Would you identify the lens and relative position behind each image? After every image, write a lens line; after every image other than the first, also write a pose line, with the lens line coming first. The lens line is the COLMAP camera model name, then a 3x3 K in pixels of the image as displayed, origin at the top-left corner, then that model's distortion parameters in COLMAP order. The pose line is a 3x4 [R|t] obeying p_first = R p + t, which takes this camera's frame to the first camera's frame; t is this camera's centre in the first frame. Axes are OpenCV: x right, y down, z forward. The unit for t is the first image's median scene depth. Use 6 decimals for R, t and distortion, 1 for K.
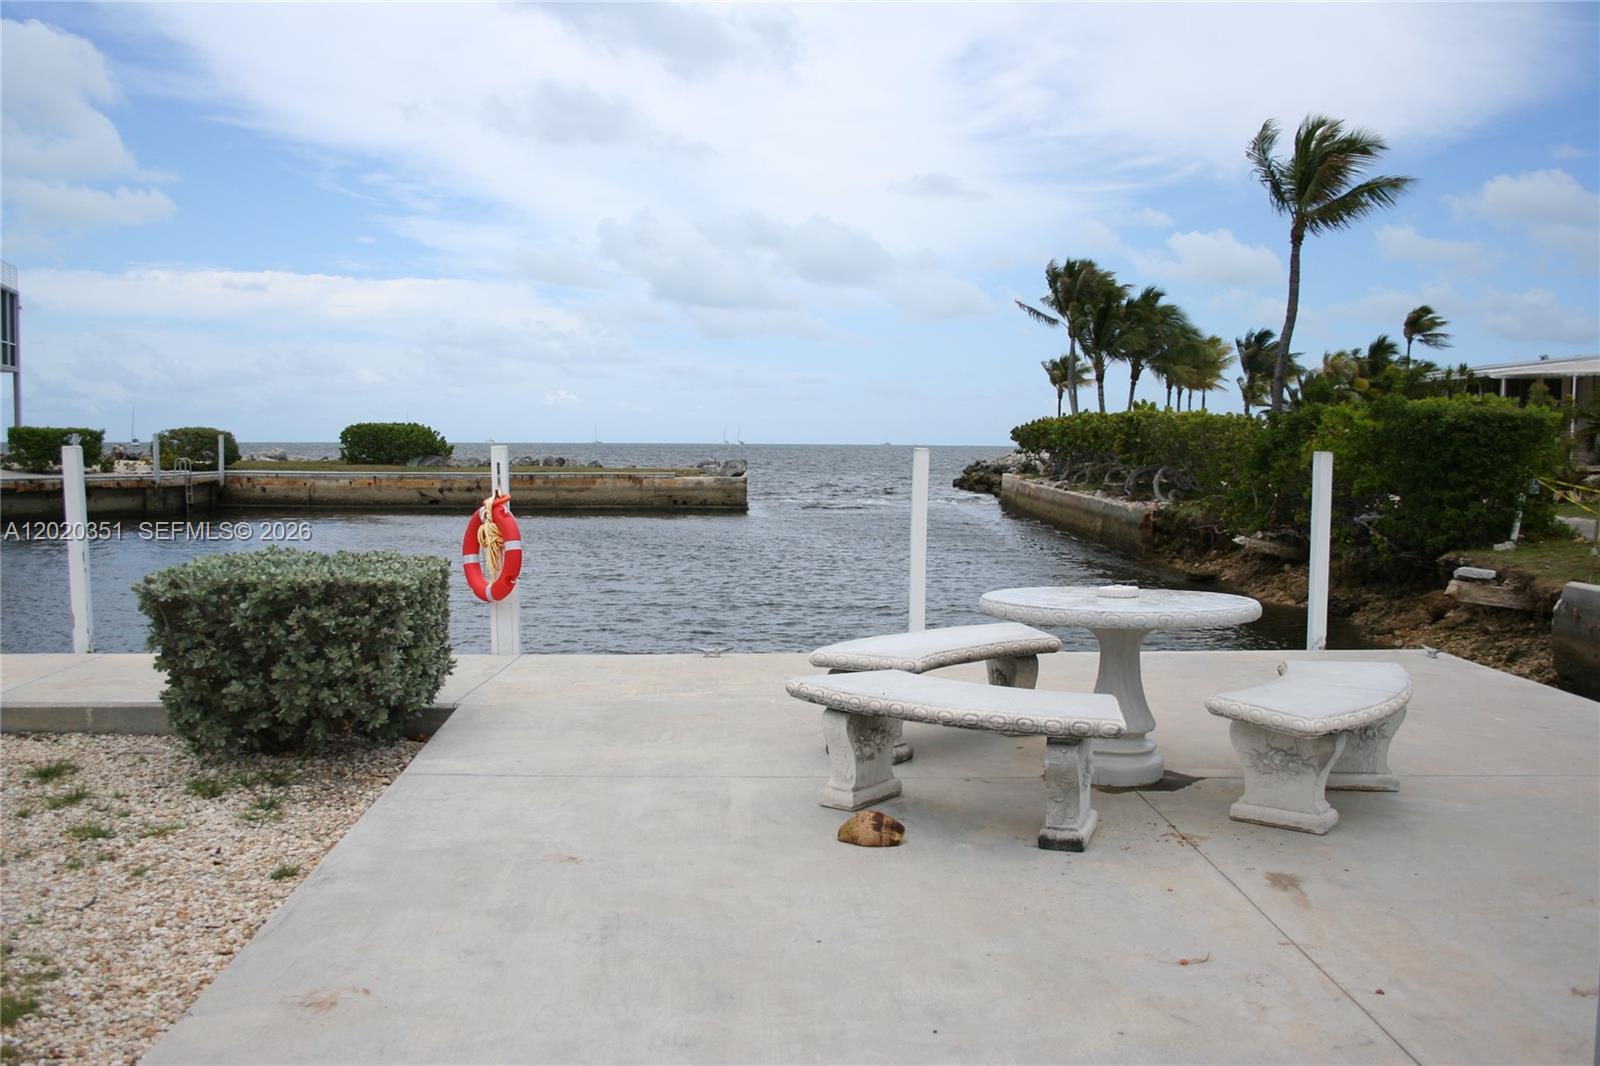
lens RADIAL K [[1491.7, 0, 797.7], [0, 1491.7, 533.2], [0, 0, 1]] dist [-0.080609, 0.000000]
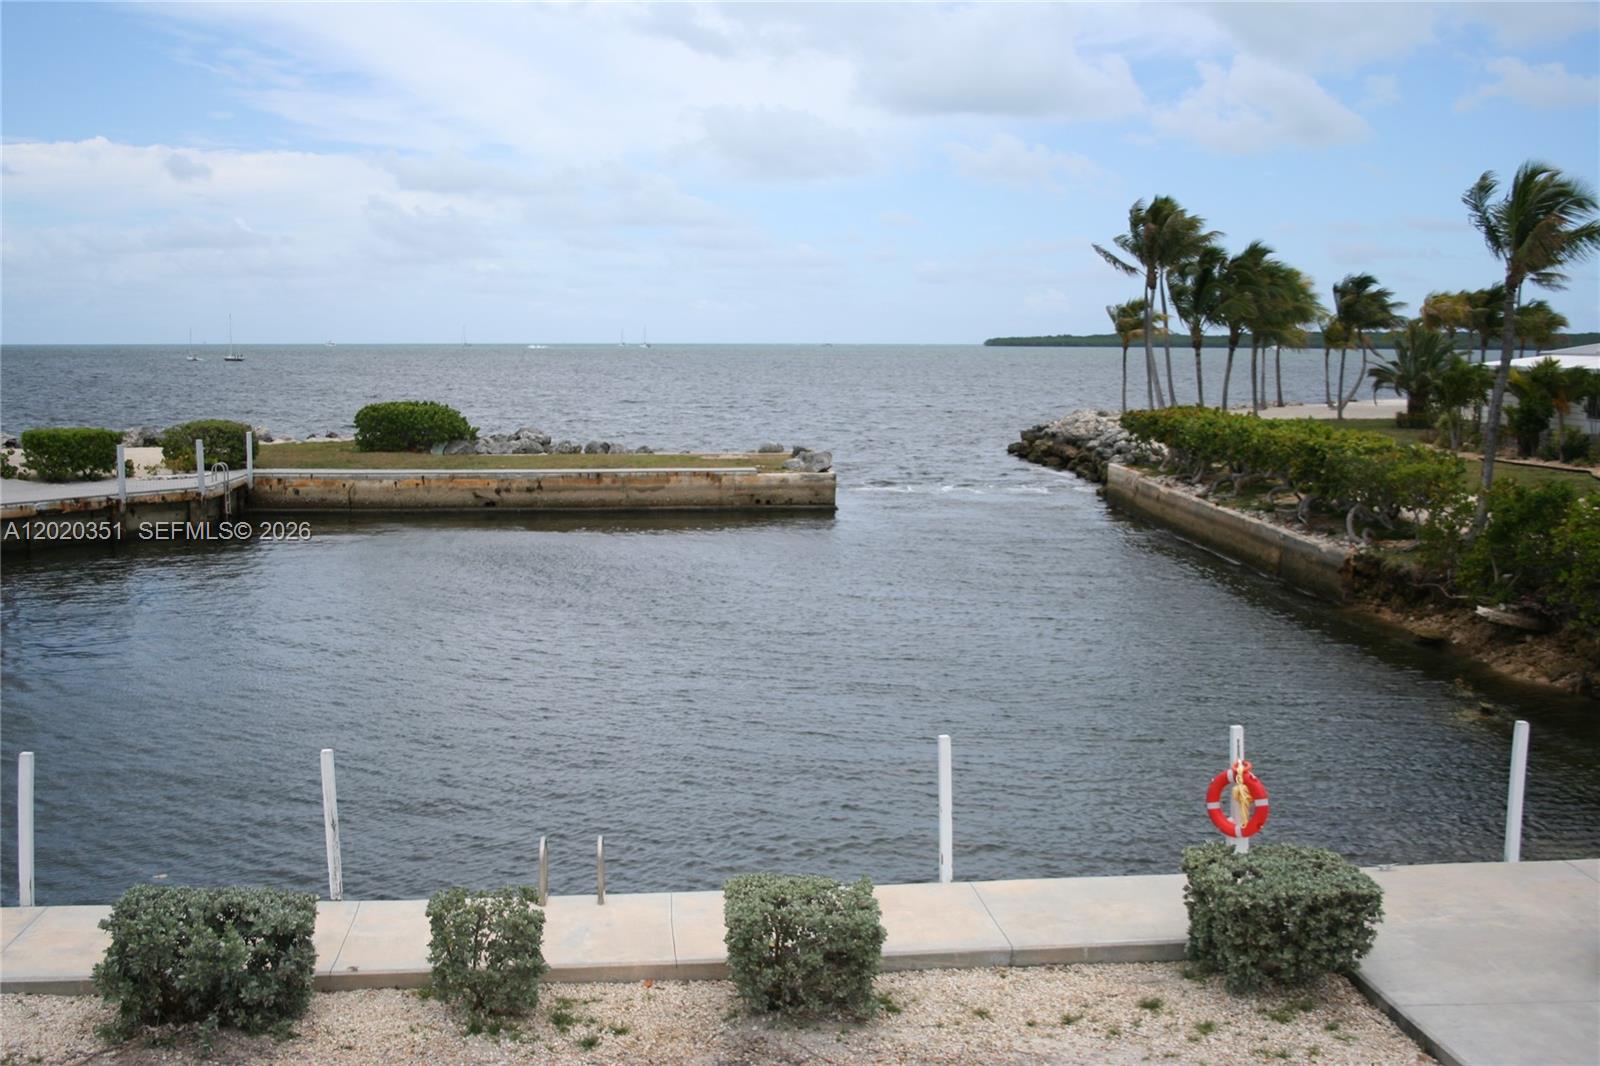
lens RADIAL K [[1822.7, 0, 803.2], [0, 1822.7, 542.7], [0, 0, 1]] dist [-0.042718, 0.000000]
pose [[0.998791, -0.009256, 0.048271, -0.108772], [0.006889, 0.998776, 0.048986, -0.050190], [-0.048665, -0.048594, 0.997632, -0.109029]]
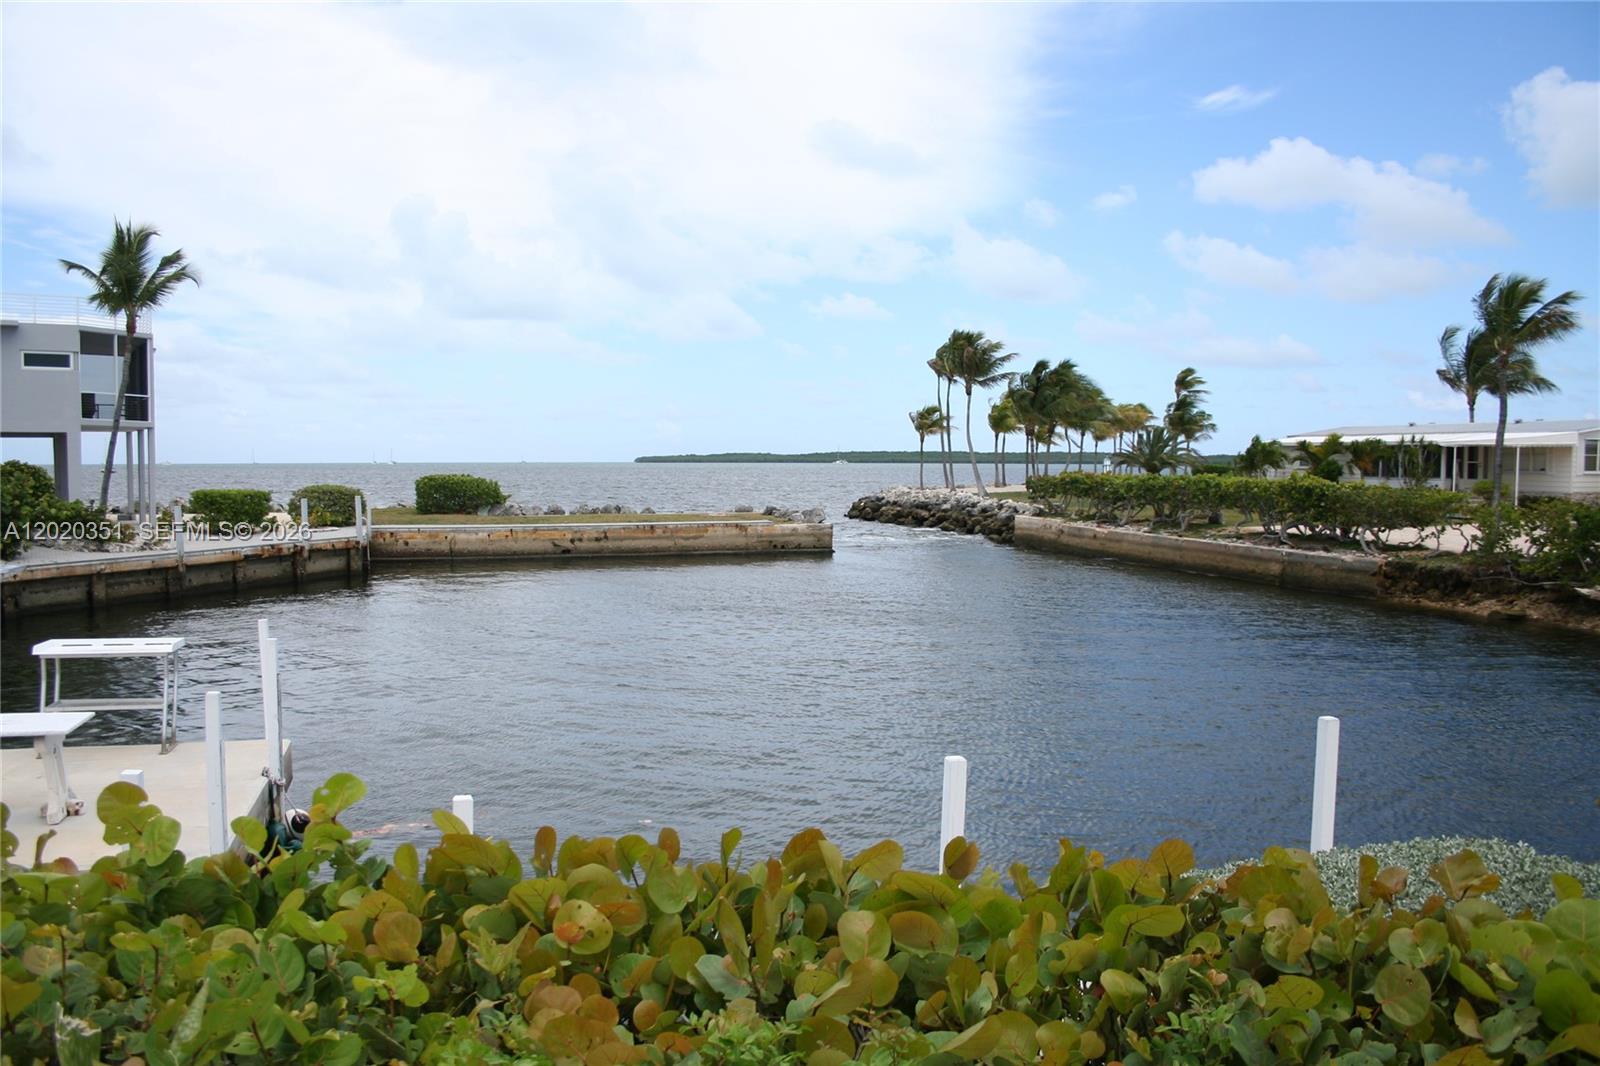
lens RADIAL K [[1305.7, 0, 797.8], [0, 1305.7, 549.3], [0, 0, 1]] dist [-0.119495, 0.074876]
pose [[0.962659, -0.023168, 0.269723, -0.338332], [0.020929, 0.999719, 0.011172, -0.029688], [-0.269906, -0.005110, 0.962873, 0.026256]]
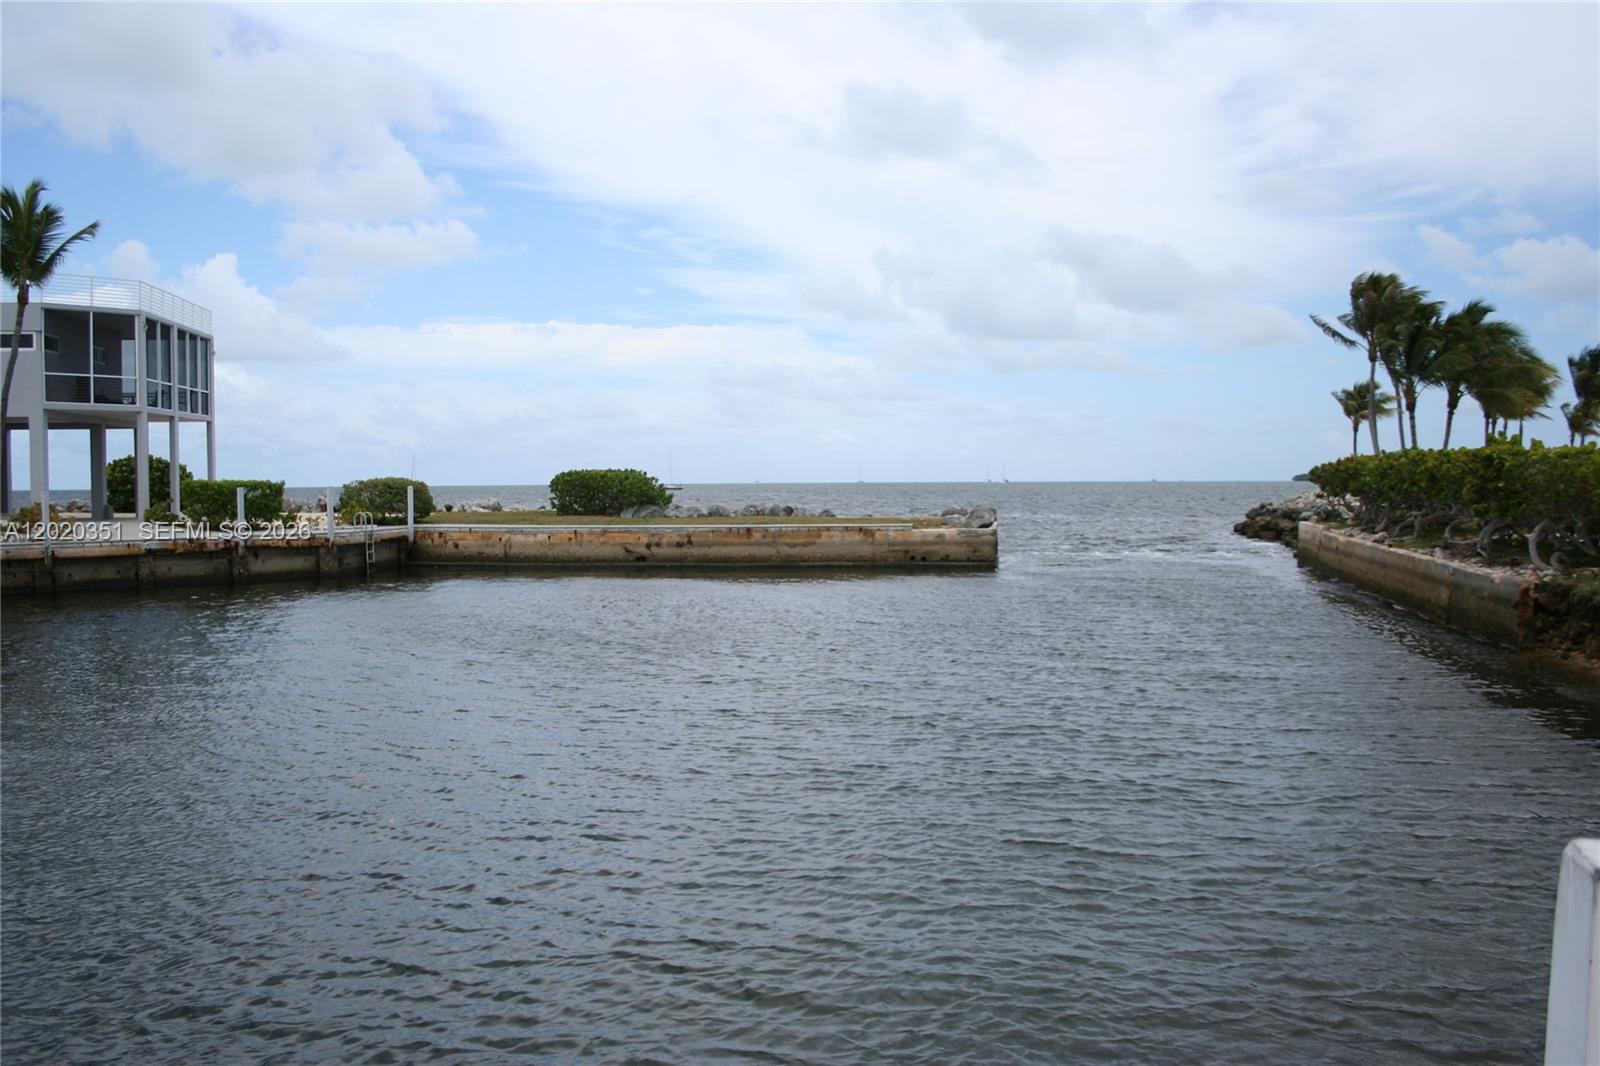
lens RADIAL K [[1491.7, 0, 821.1], [0, 1491.7, 557.5], [0, 0, 1]] dist [-0.080609, 0.000000]
pose [[0.986987, -0.003869, -0.160753, 0.004883], [0.002316, 0.999949, -0.009842, -0.012797], [0.160783, 0.009341, 0.986946, 0.136792]]
